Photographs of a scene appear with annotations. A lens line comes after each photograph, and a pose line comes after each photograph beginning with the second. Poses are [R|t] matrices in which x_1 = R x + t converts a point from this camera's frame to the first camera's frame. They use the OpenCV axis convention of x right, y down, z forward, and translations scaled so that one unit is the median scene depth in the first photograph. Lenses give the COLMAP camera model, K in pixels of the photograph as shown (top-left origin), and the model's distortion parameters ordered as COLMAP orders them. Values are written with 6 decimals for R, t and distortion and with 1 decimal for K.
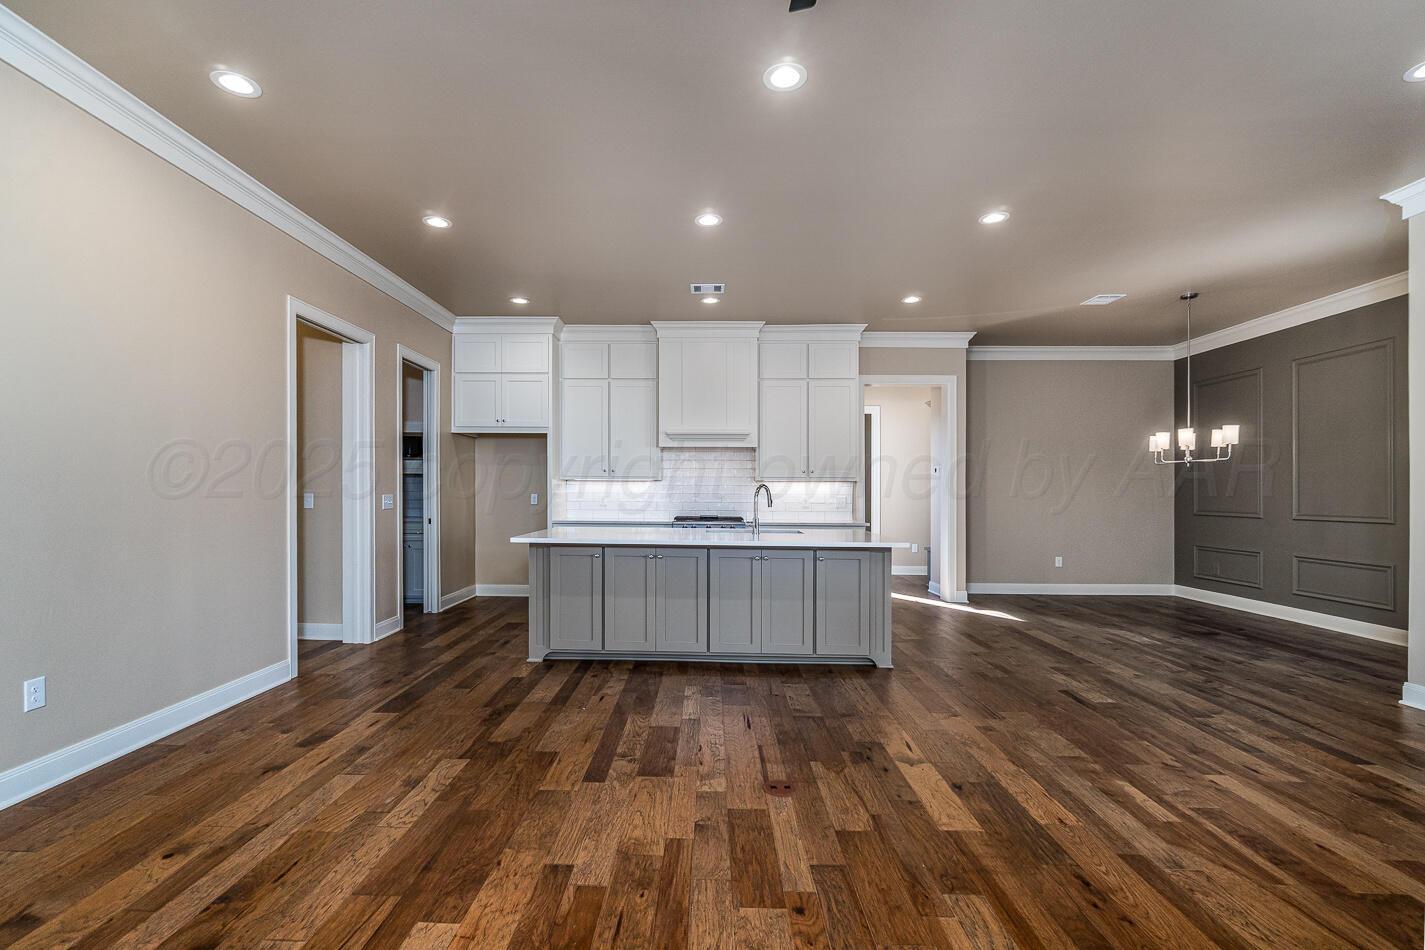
lens RADIAL K [[627.3, 0, 706.5], [0, 627.3, 494.7], [0, 0, 1]] dist [-0.002109, -0.000177]
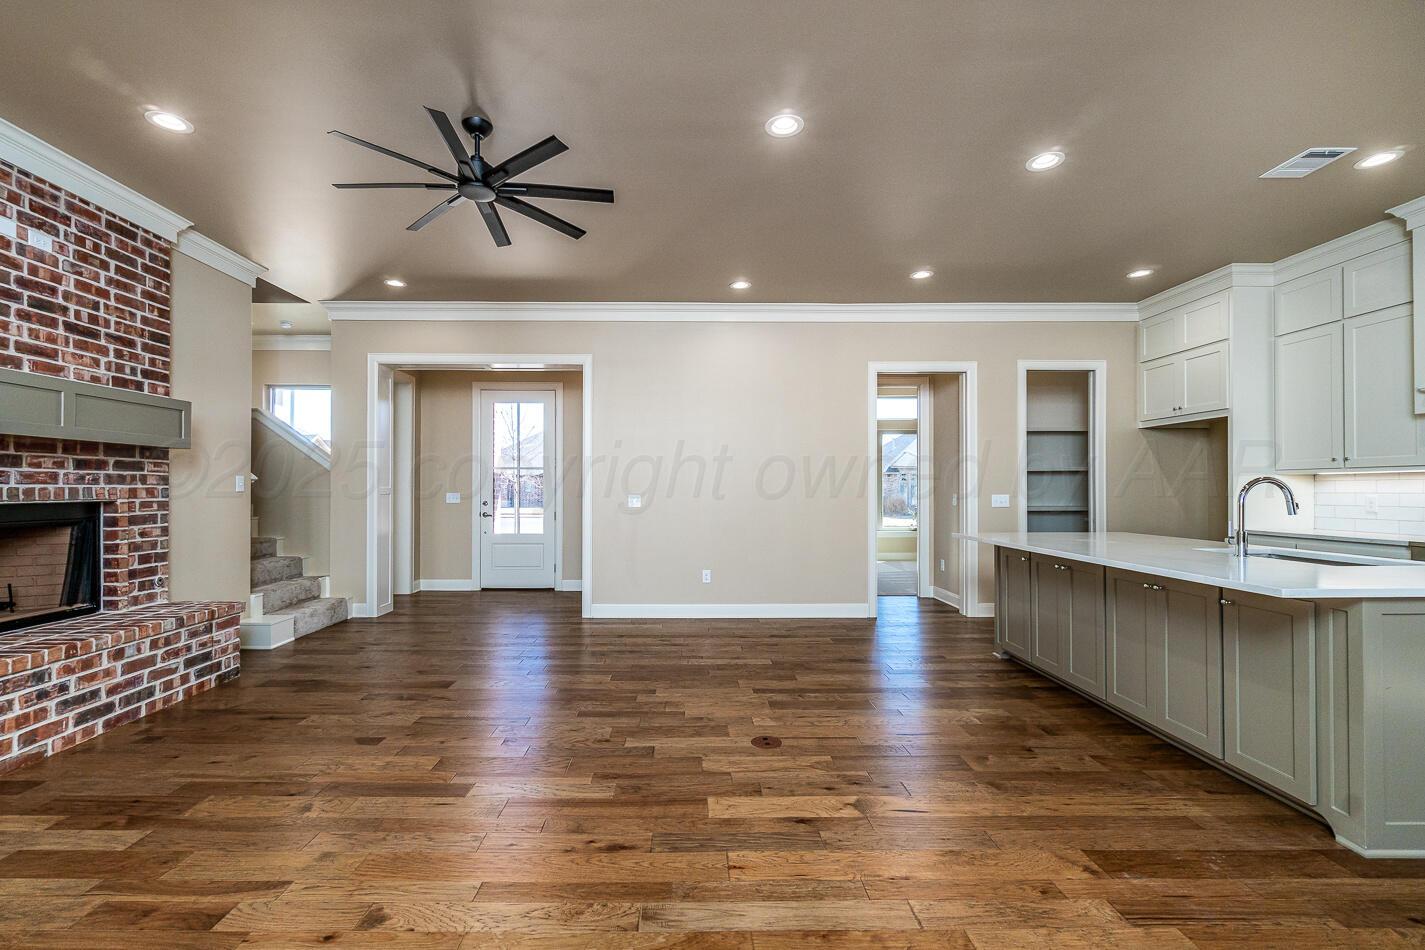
lens RADIAL K [[647.8, 0, 714.6], [0, 647.8, 489.1], [0, 0, 1]] dist [-0.003772, -0.000262]
pose [[0.055009, -0.008498, -0.998450, 1.340720], [-0.002193, 0.999960, -0.008631, 0.001851], [0.998483, 0.002665, 0.054988, 0.838037]]
